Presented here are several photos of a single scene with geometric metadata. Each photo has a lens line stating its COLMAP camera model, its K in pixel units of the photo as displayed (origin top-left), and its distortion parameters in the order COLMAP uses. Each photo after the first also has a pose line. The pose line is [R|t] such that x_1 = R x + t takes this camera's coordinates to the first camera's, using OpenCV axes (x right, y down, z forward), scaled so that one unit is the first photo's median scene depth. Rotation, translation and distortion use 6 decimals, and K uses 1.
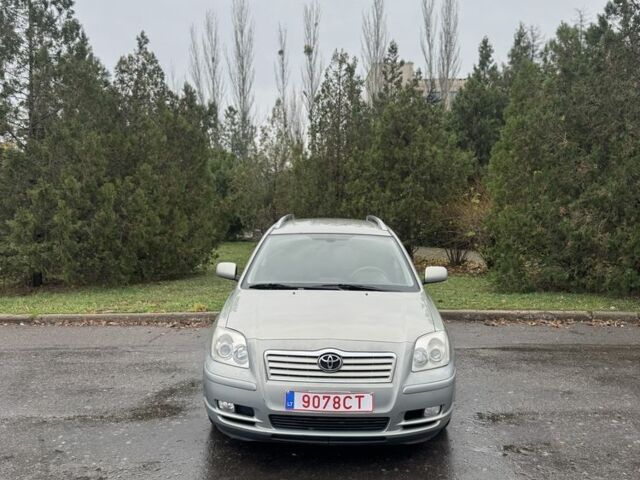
lens RADIAL K [[599.4, 0, 320.0], [0, 599.4, 240.0], [0, 0, 1]] dist [0.179997, -0.338200]
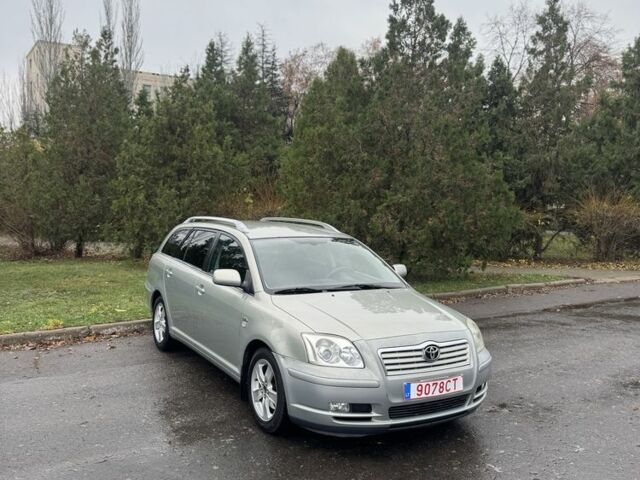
lens RADIAL K [[608.7, 0, 320.0], [0, 608.7, 240.0], [0, 0, 1]] dist [0.112988, -0.179325]
pose [[0.851522, -0.018623, 0.523988, -0.586225], [0.015173, 0.999826, 0.010878, -0.018747], [-0.524099, -0.001312, 0.851656, 0.104587]]
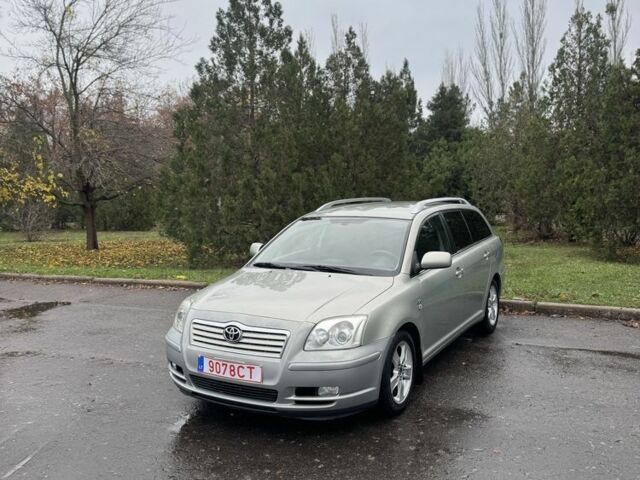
lens RADIAL K [[608.7, 0, 320.0], [0, 608.7, 240.0], [0, 0, 1]] dist [0.112988, -0.179325]
pose [[0.877596, 0.018105, -0.479059, 0.528693], [-0.006094, 0.999627, 0.026616, 0.001868], [0.479362, -0.020439, 0.877379, 0.084859]]
